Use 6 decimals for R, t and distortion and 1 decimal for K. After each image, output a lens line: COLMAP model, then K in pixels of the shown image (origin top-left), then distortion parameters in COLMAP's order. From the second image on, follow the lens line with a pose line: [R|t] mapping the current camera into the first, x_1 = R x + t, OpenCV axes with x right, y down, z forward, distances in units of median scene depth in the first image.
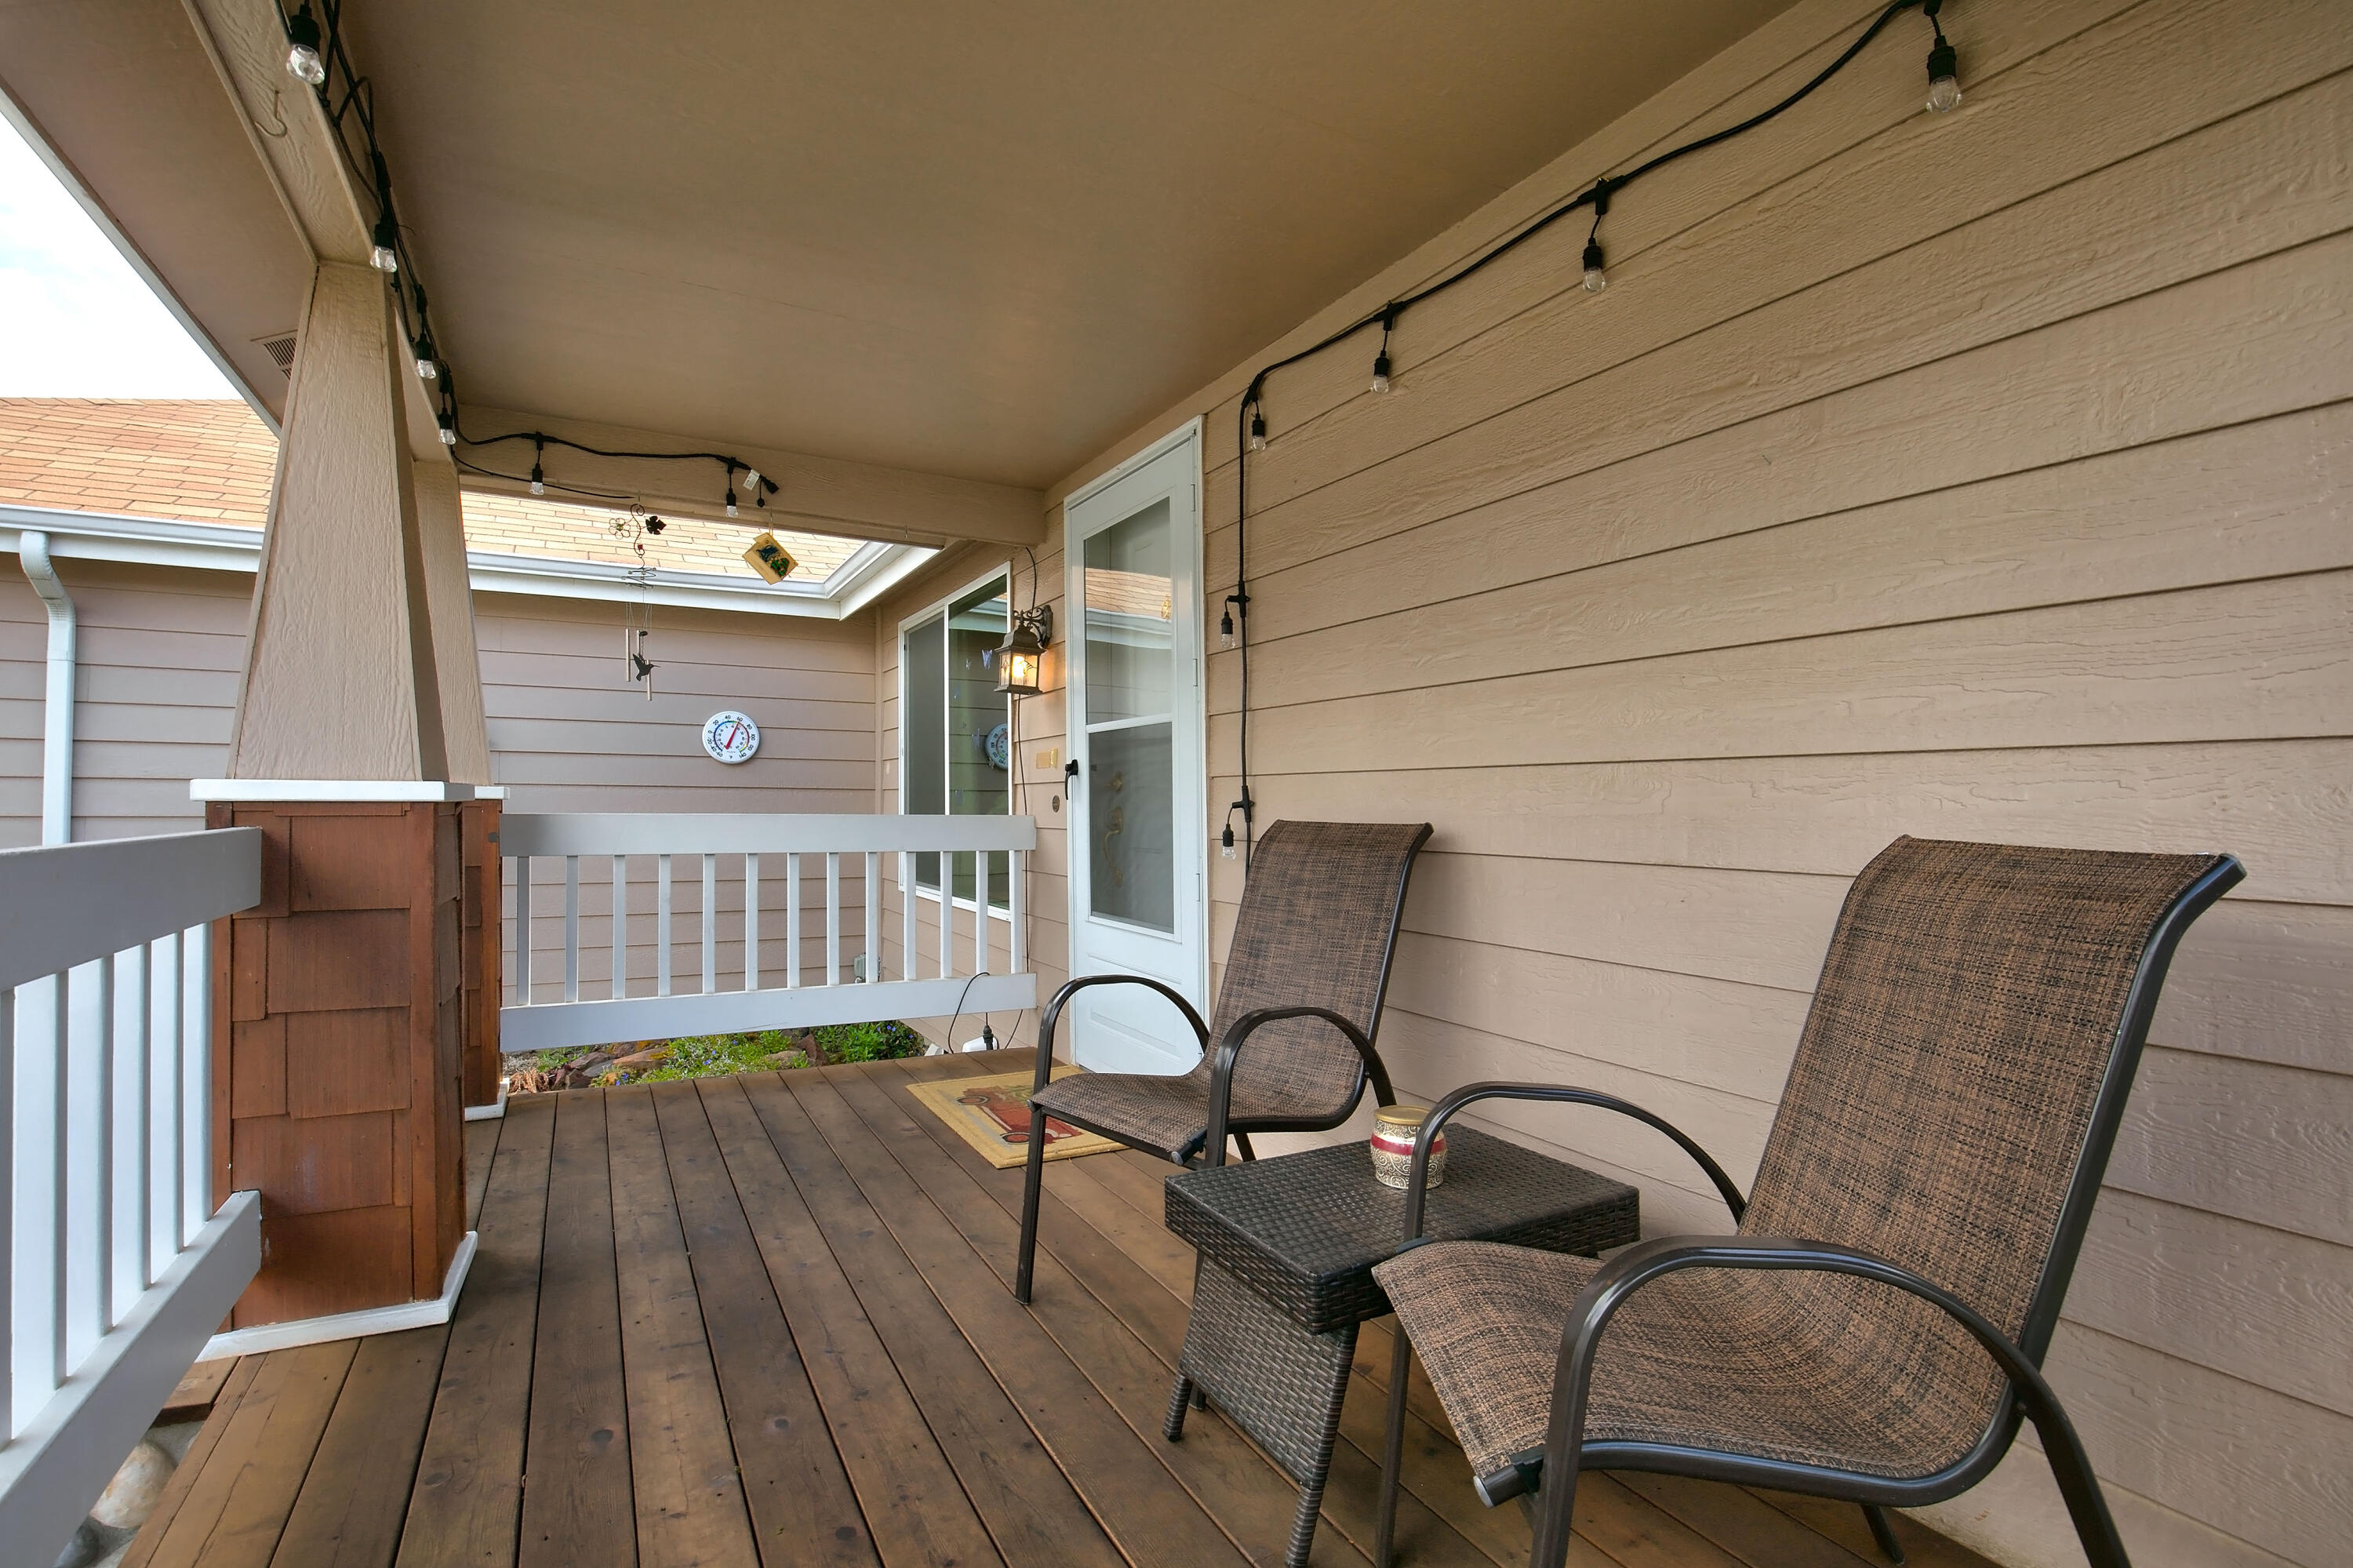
lens RADIAL K [[1061.7, 0, 1174.3], [0, 1061.7, 782.7], [0, 0, 1]] dist [-0.001456, 0.000185]
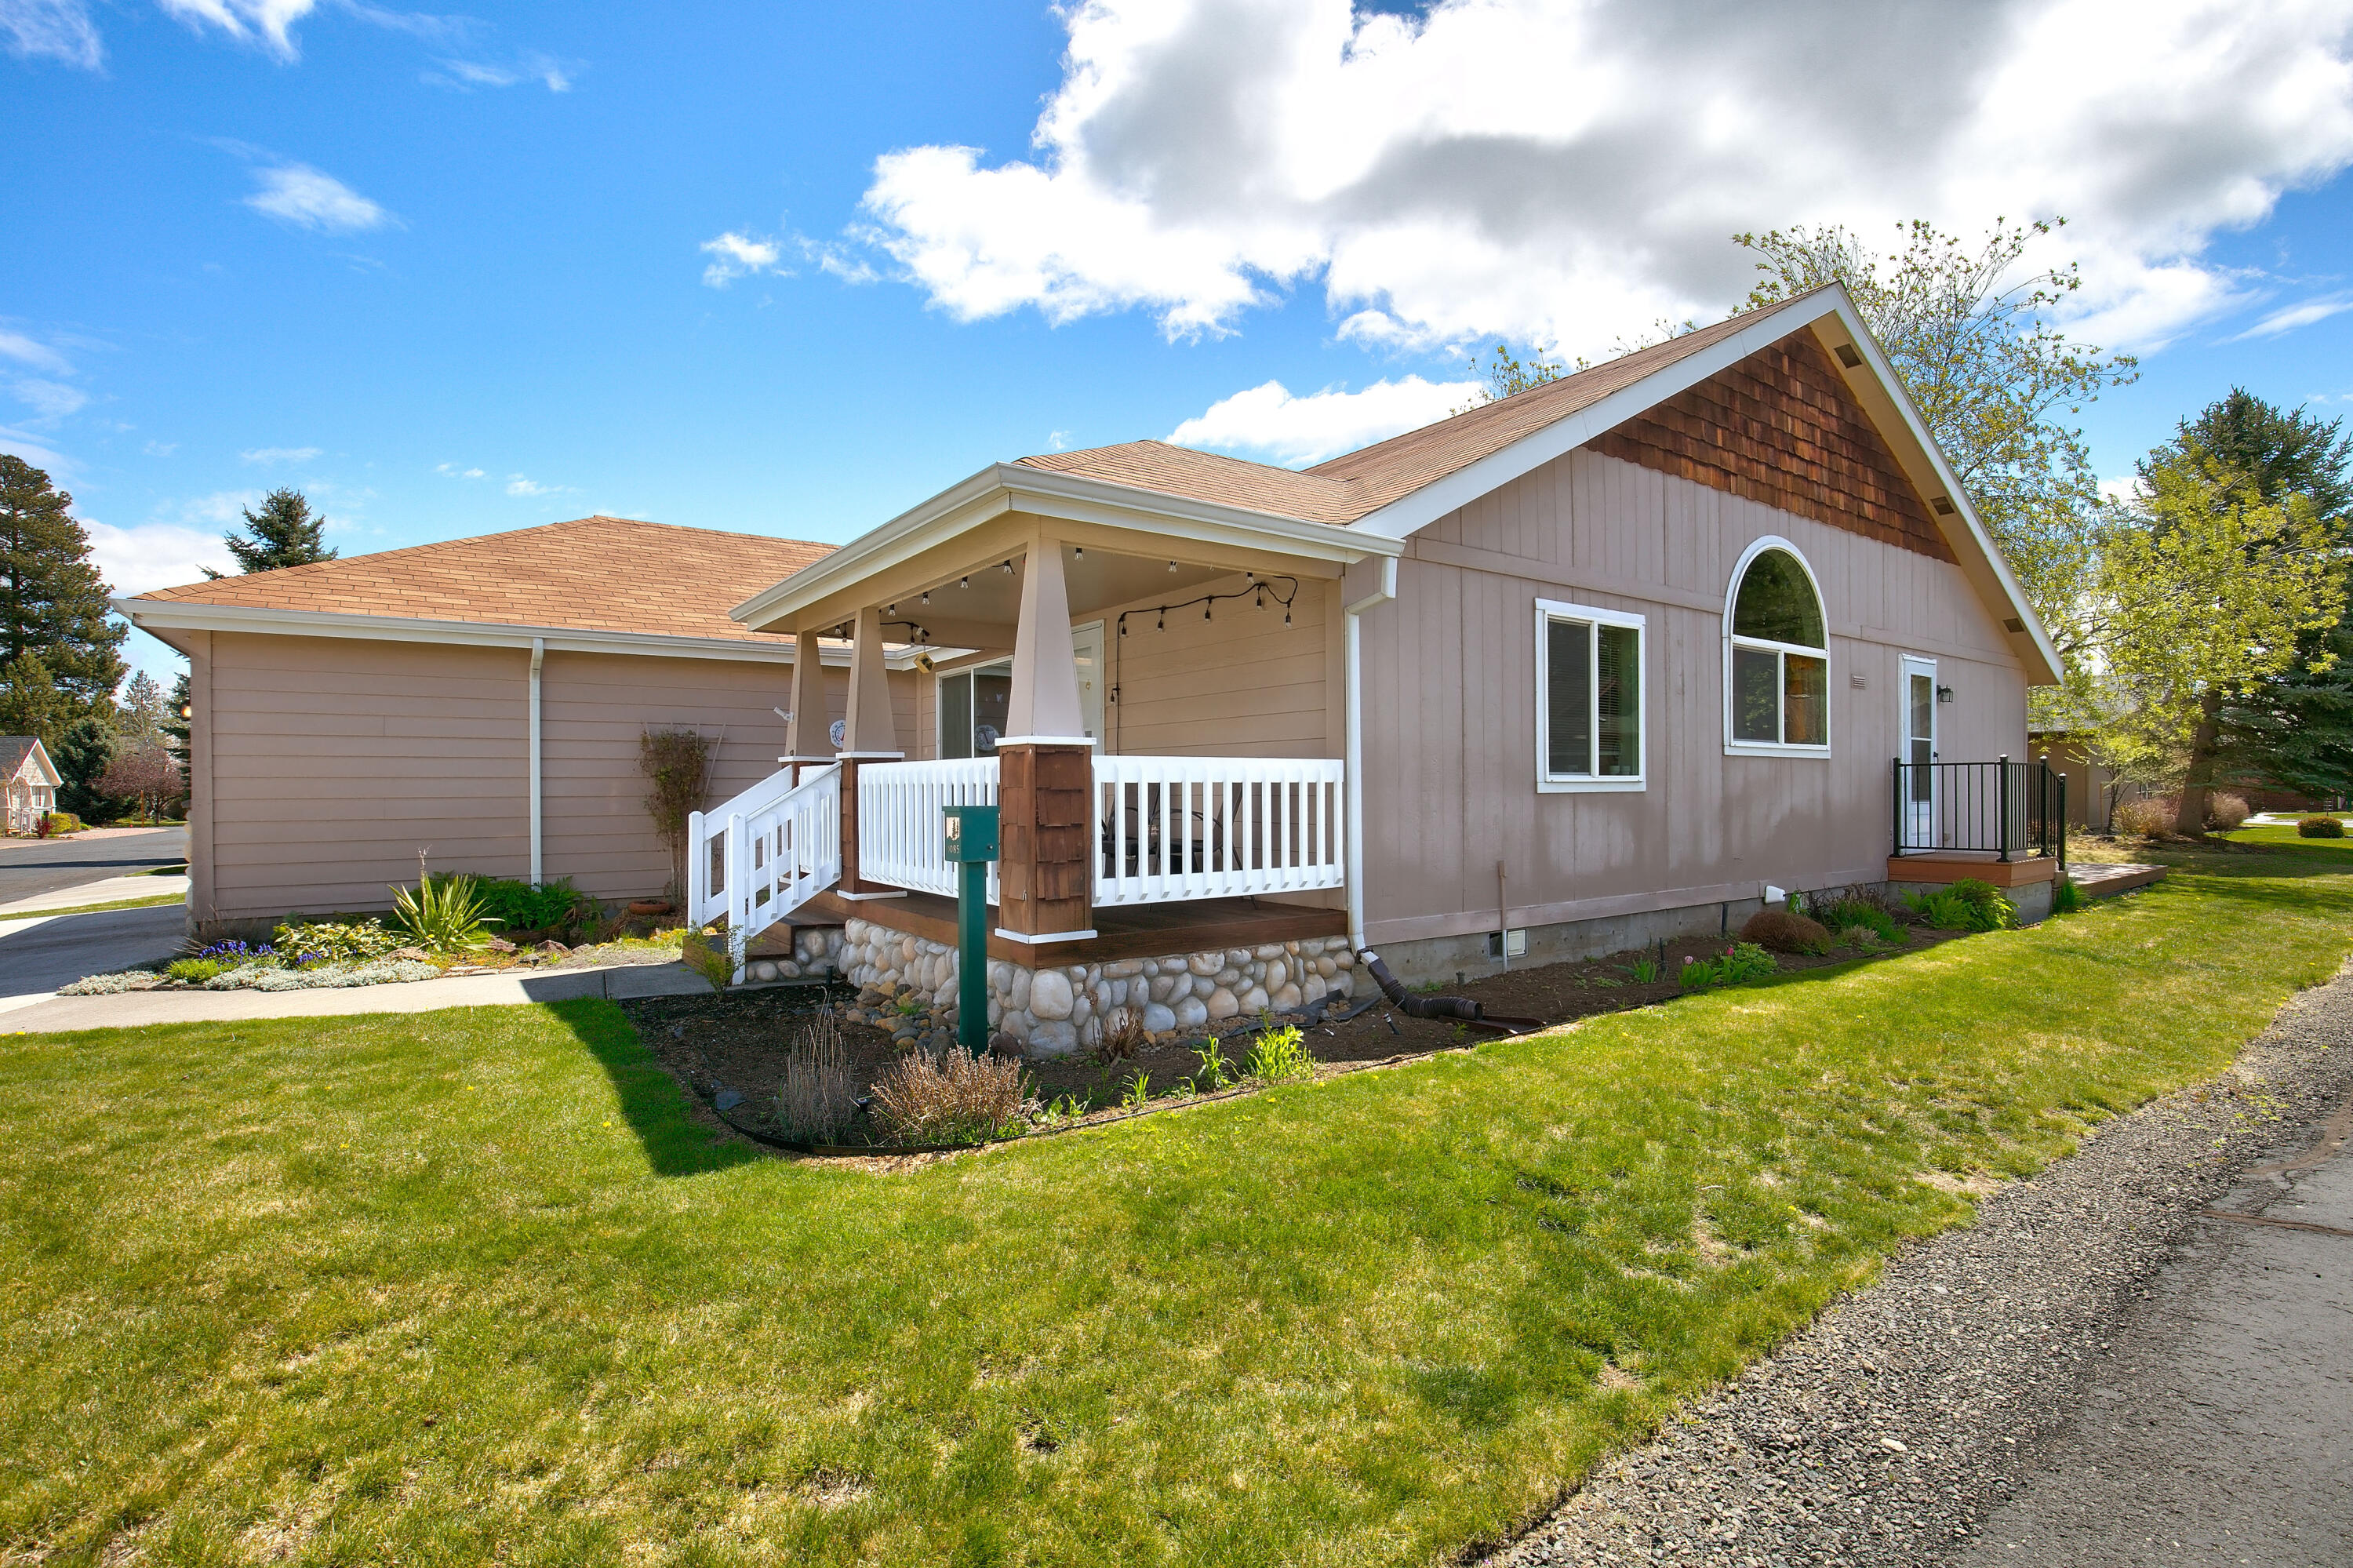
lens RADIAL K [[1061.7, 0, 1178.9], [0, 1061.7, 778.0], [0, 0, 1]] dist [-0.001456, 0.000185]
pose [[0.993496, -0.005570, 0.113733, -0.062148], [0.005322, 0.999983, 0.002484, 0.036787], [-0.113744, -0.001863, 0.993508, -1.147871]]
